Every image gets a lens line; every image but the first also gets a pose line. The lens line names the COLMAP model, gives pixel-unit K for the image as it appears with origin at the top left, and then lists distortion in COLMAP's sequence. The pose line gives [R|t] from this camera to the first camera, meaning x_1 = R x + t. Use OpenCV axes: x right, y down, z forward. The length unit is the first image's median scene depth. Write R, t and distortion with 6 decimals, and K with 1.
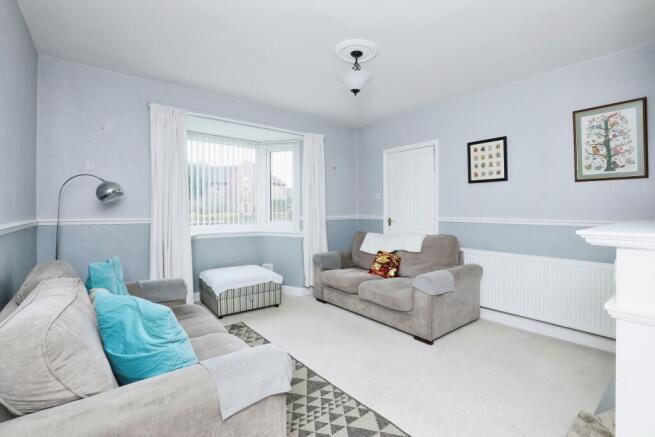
lens RADIAL K [[302.4, 0, 329.9], [0, 302.4, 215.4], [0, 0, 1]] dist [-0.025973, -0.000352]
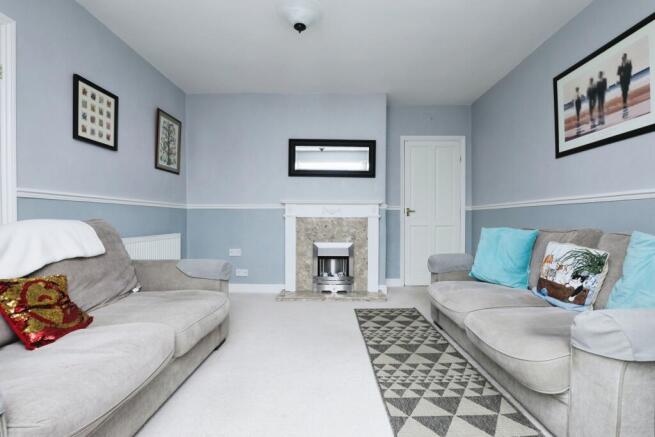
lens RADIAL K [[302.4, 0, 330.1], [0, 302.4, 215.3], [0, 0, 1]] dist [-0.025973, -0.000352]
pose [[-0.778901, -0.006896, 0.627109, -0.371879], [-0.004980, 0.999976, 0.004811, 0.052938], [-0.627127, 0.000625, -0.778917, 1.239926]]
